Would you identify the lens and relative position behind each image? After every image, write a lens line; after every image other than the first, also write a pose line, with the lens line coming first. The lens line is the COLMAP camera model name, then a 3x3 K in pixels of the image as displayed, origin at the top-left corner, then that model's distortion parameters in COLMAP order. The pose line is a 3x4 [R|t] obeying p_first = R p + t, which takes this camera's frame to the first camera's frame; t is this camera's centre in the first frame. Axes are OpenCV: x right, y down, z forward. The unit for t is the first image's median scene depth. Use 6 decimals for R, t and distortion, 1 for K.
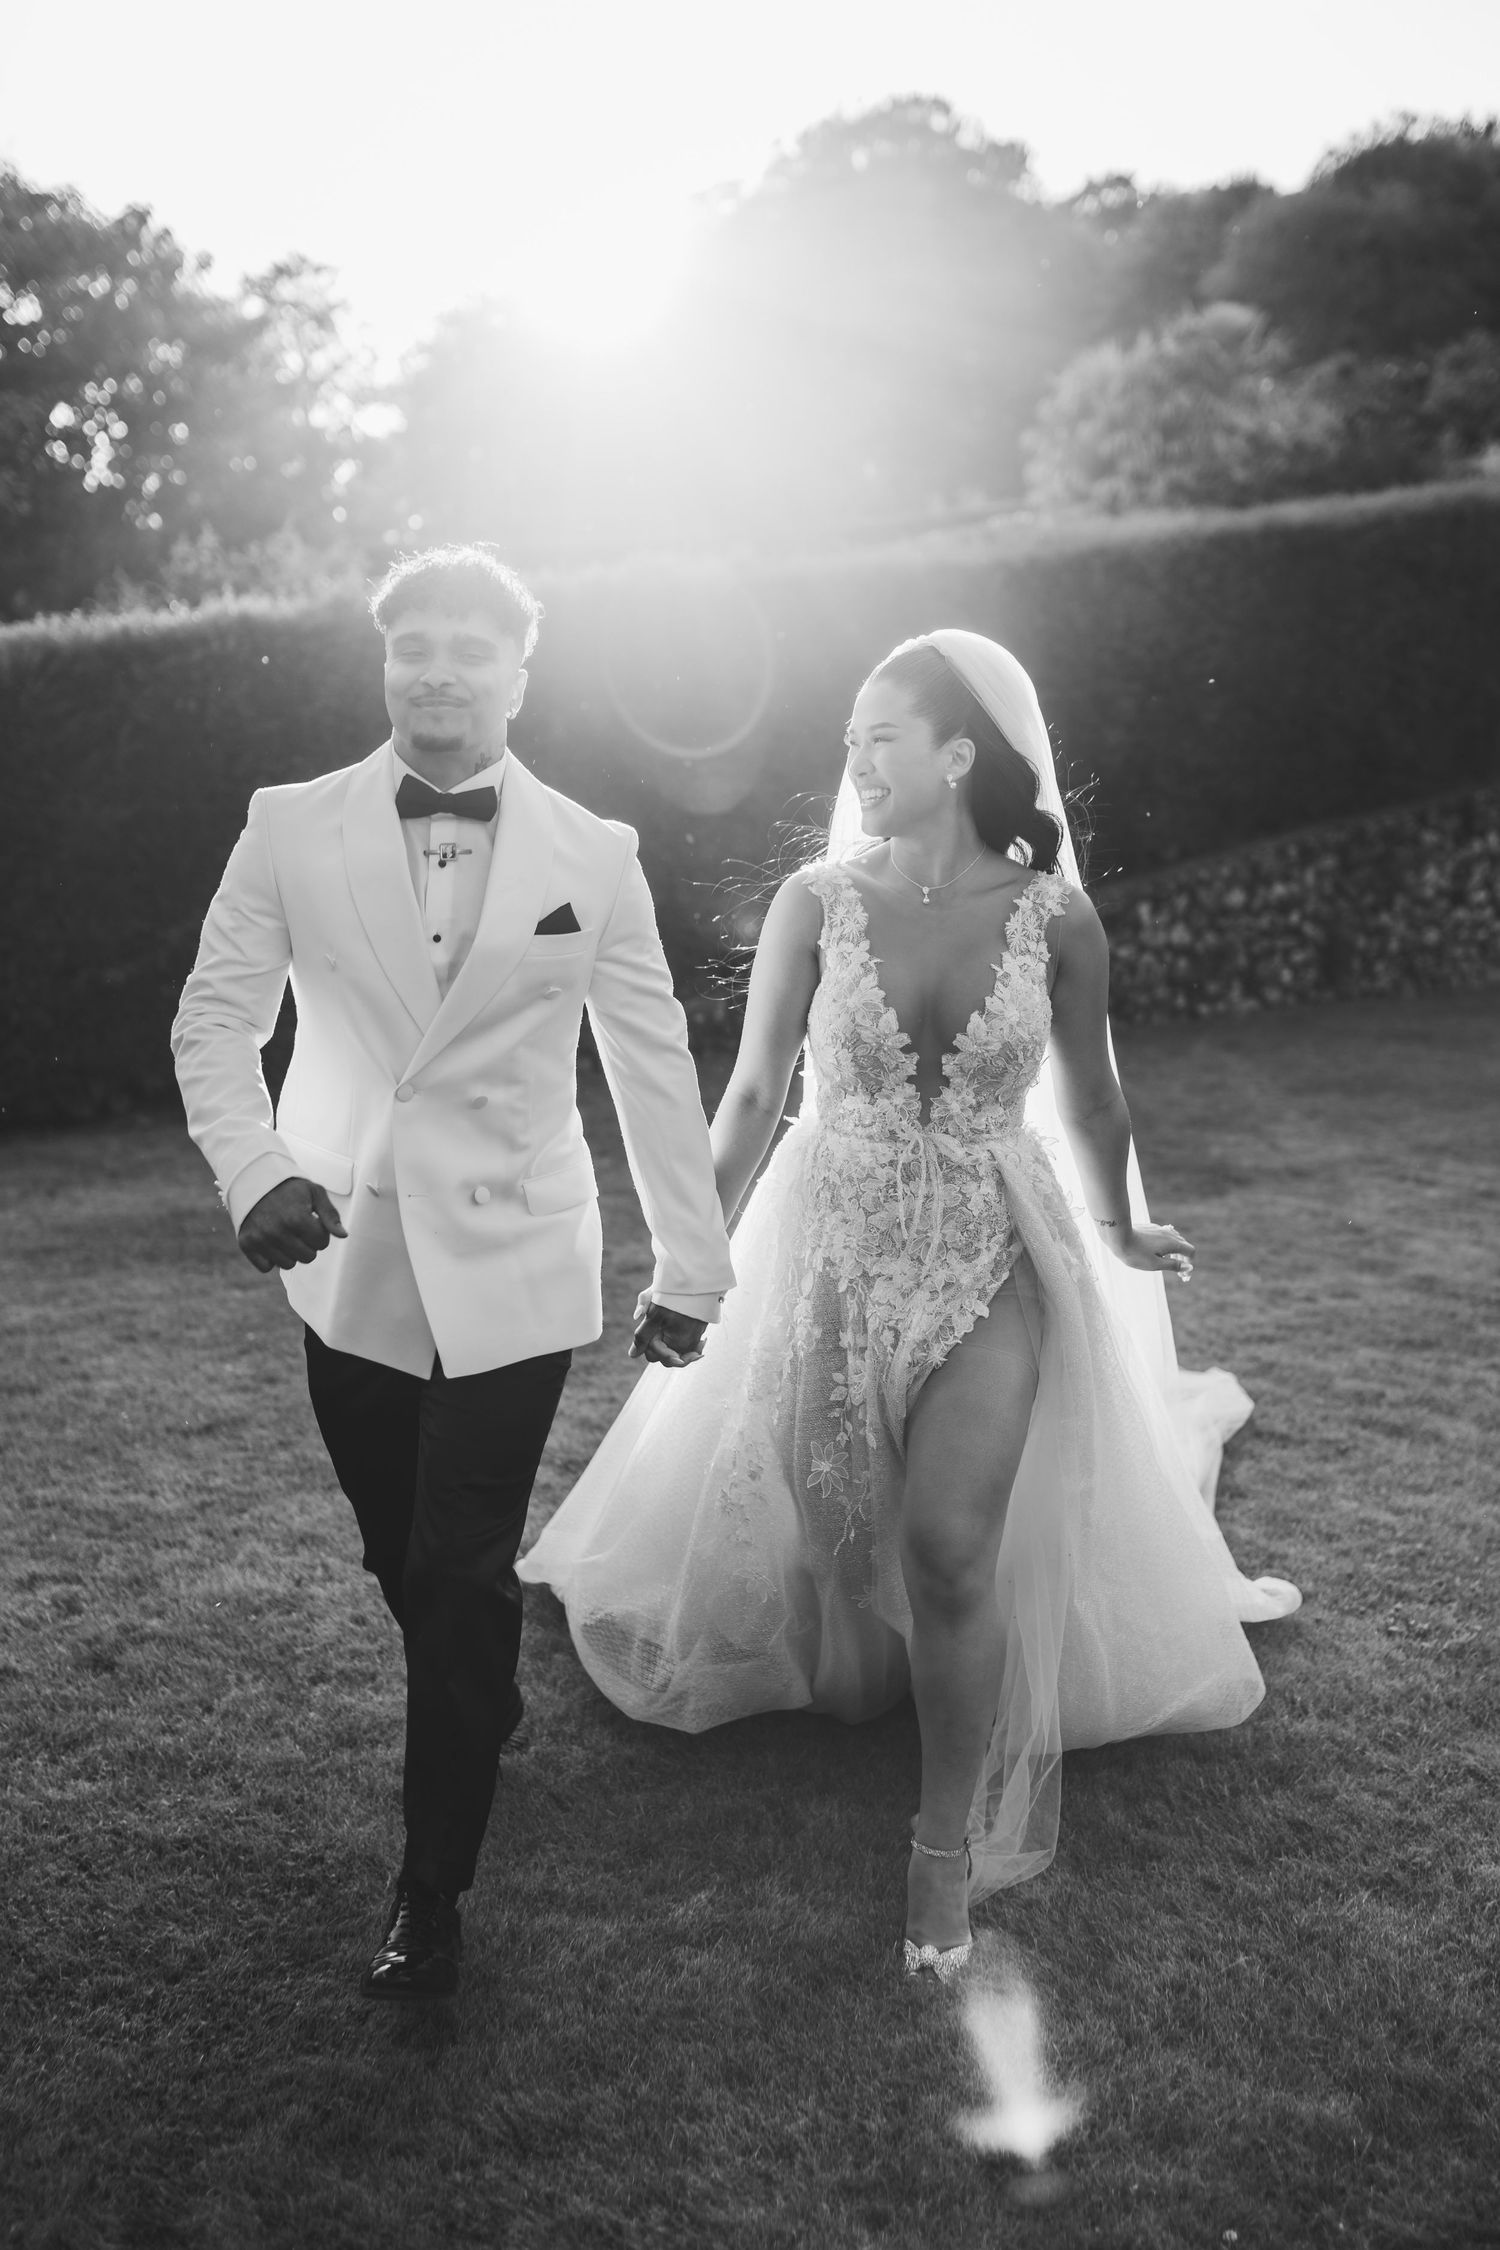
lens RADIAL K [[2276.6, 0, 750.0], [0, 2276.6, 1125.0], [0, 0, 1]] dist [0.002559, -0.014062]
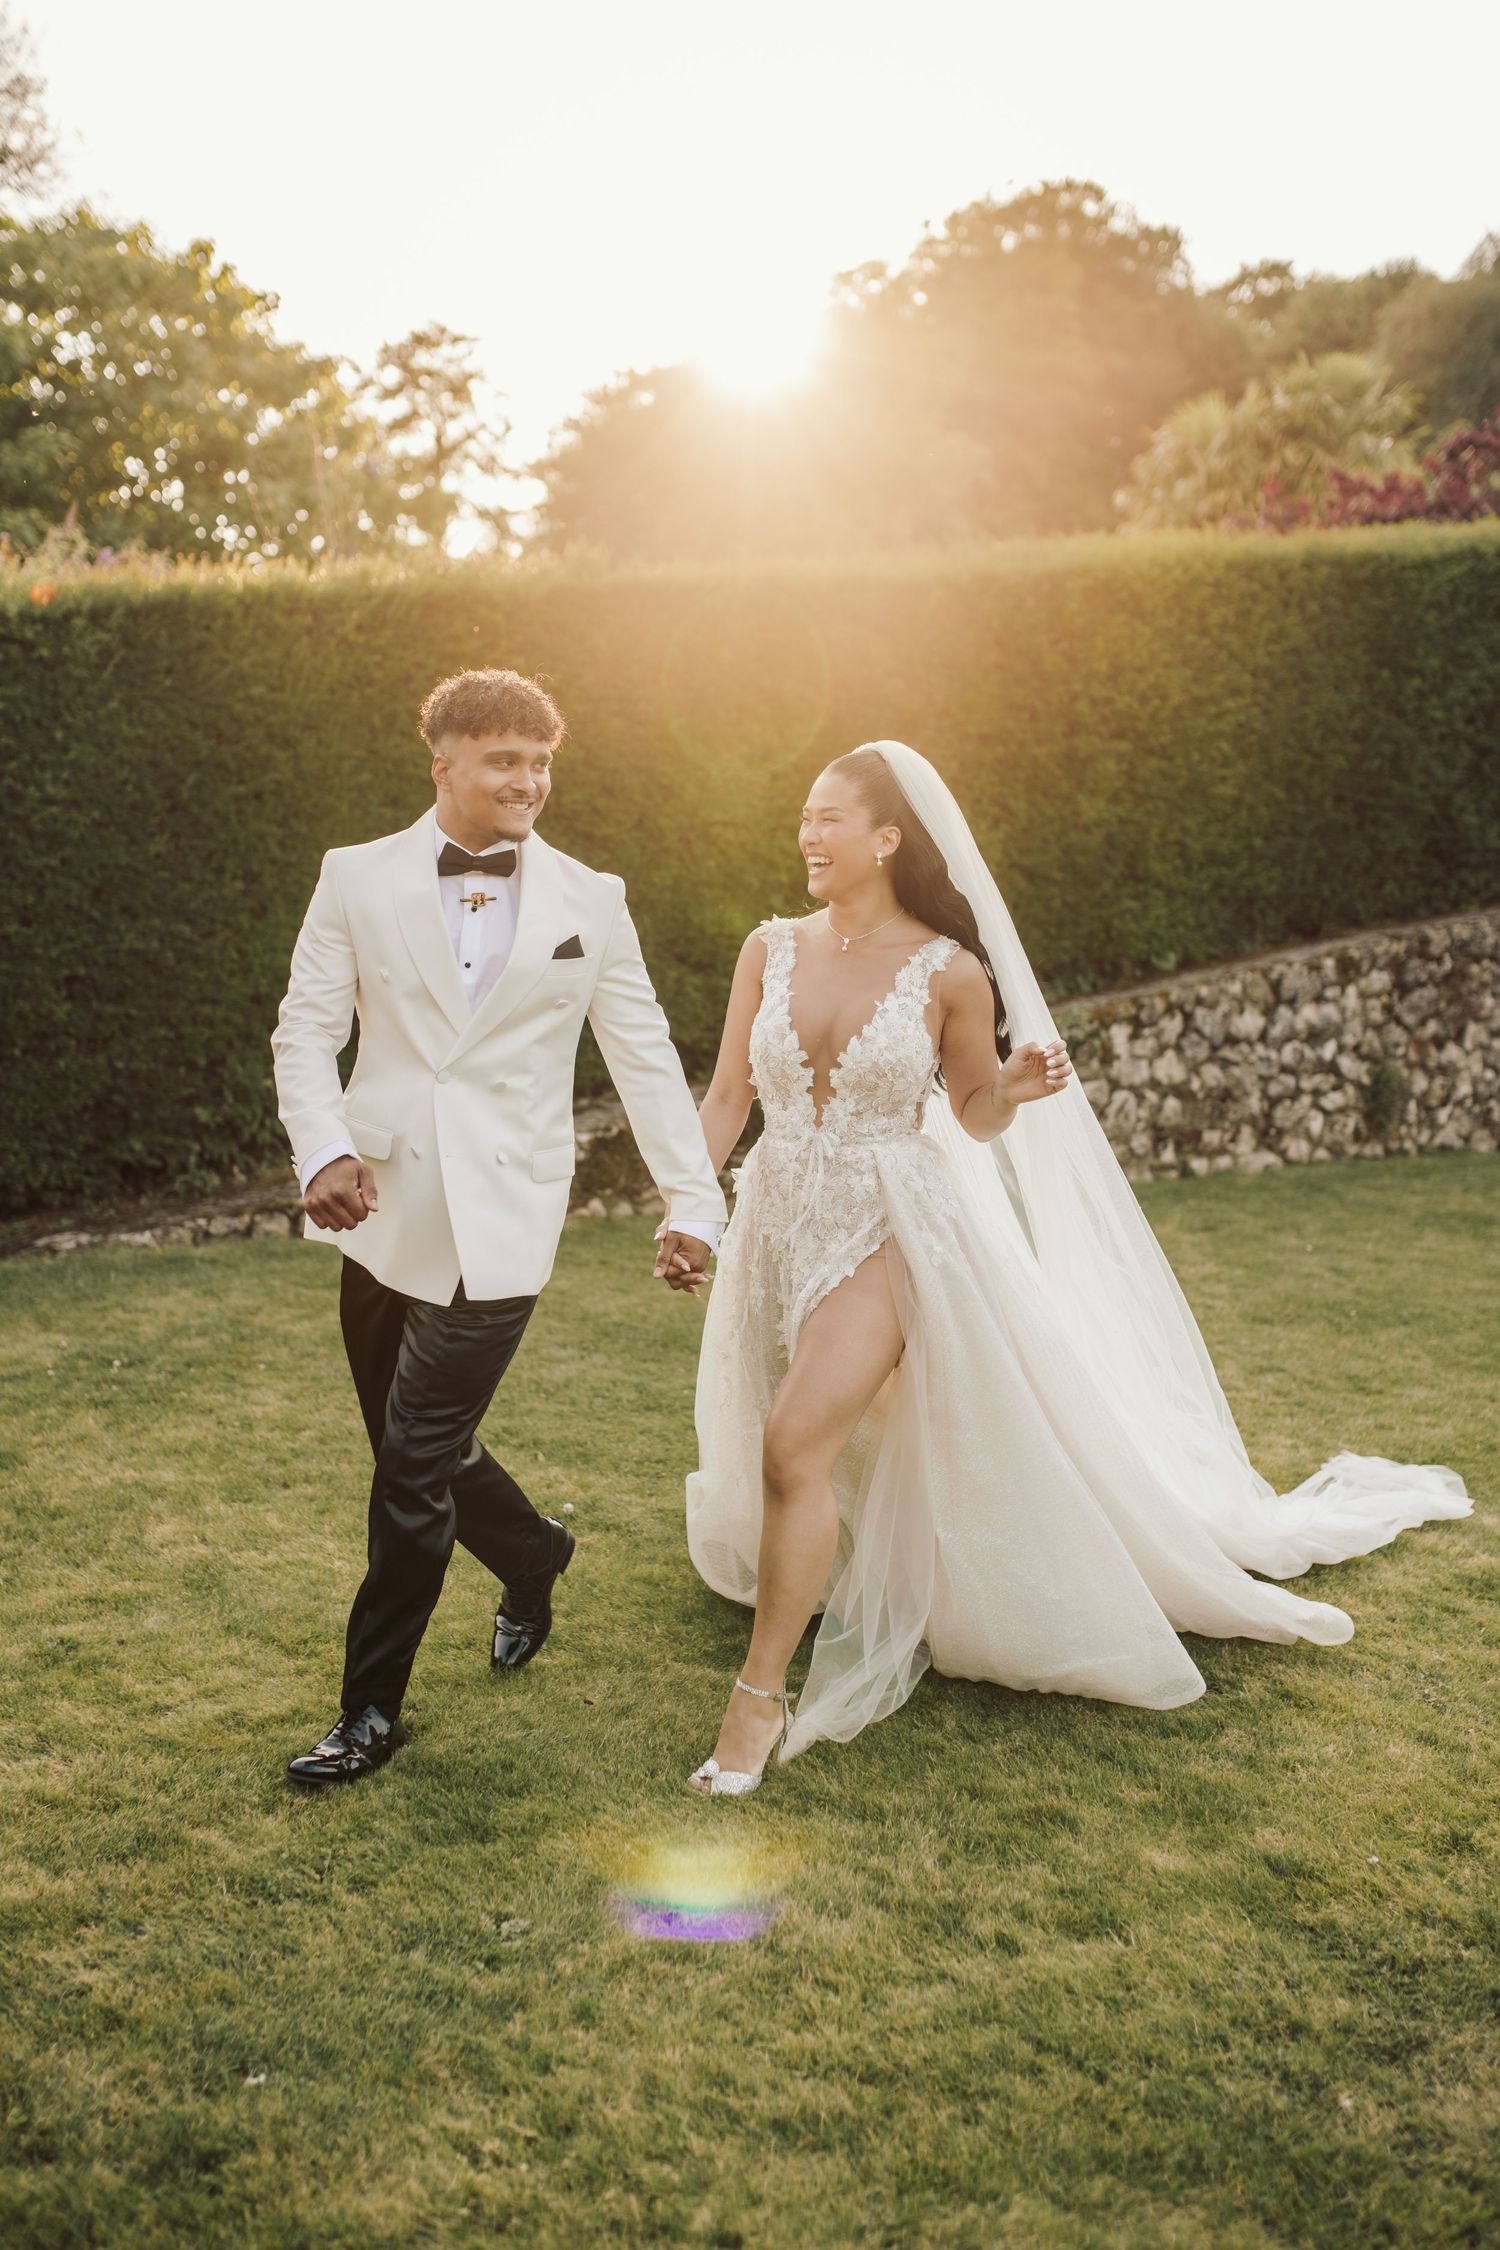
lens RADIAL K [[2208.8, 0, 705.1], [0, 2208.8, 1119.9], [0, 0, 1]] dist [-0.005612, 0.018717]
pose [[0.995397, 0.044165, -0.085050, 0.043381], [-0.046805, 0.998474, -0.029302, -0.016525], [0.083626, 0.033148, 0.995946, 0.109056]]
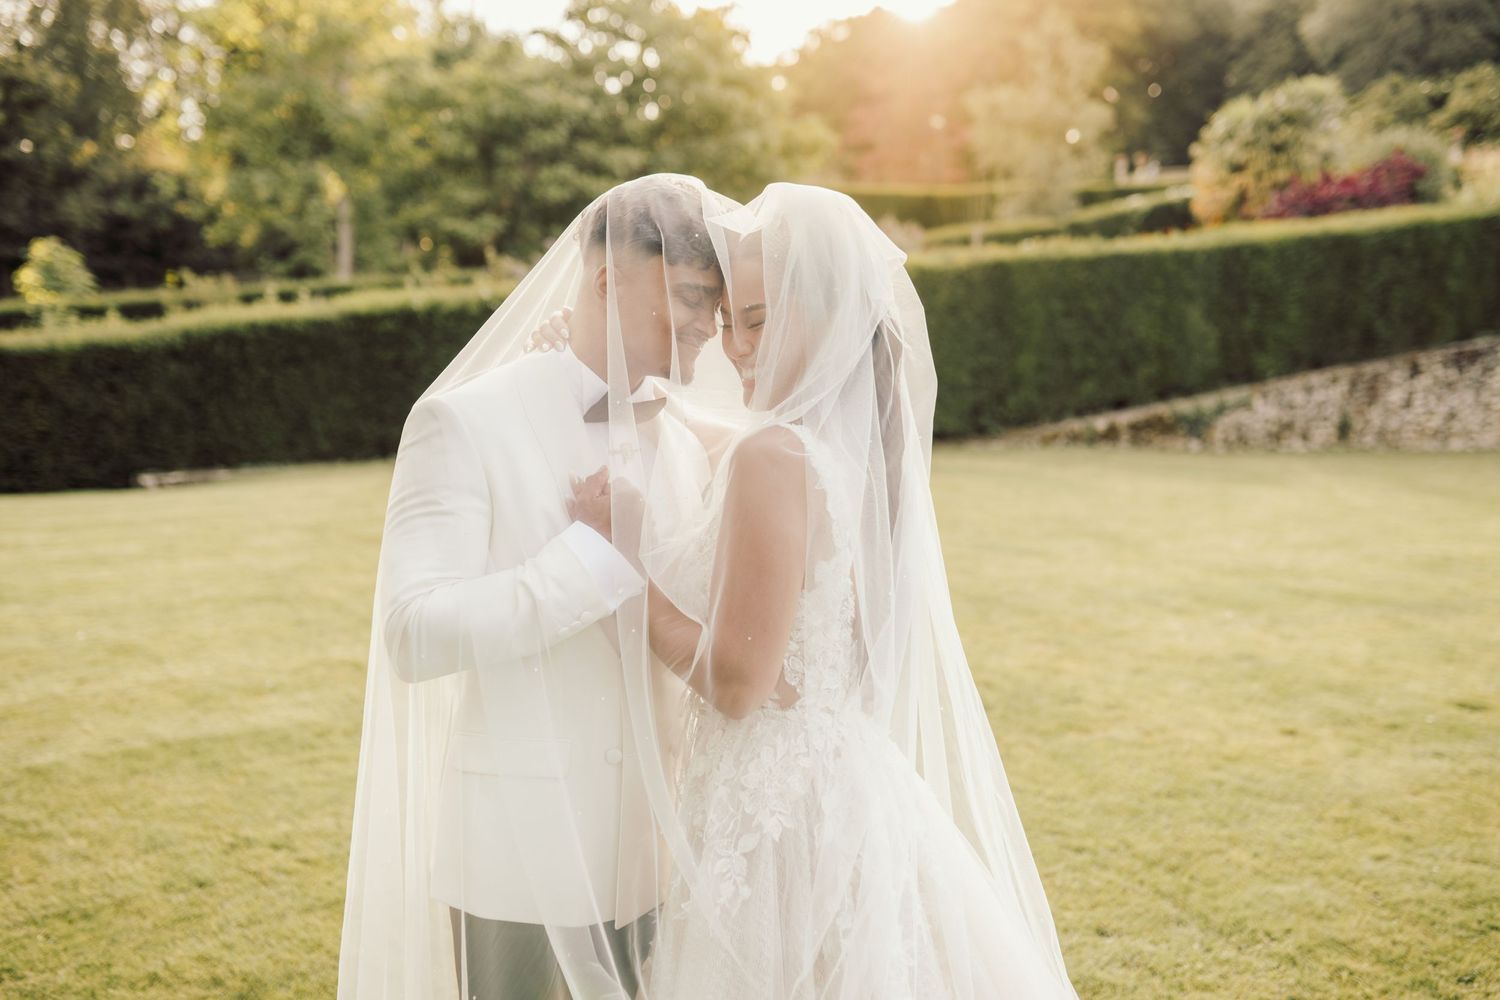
lens RADIAL K [[1472.5, 0, 750.0], [0, 1472.5, 500.0], [0, 0, 1]] dist [-0.005612, 0.018717]
pose [[0.987266, 0.070857, -0.142429, -0.047347], [-0.074798, 0.996945, -0.022503, 0.032410], [0.140399, 0.032870, 0.989549, -0.223774]]
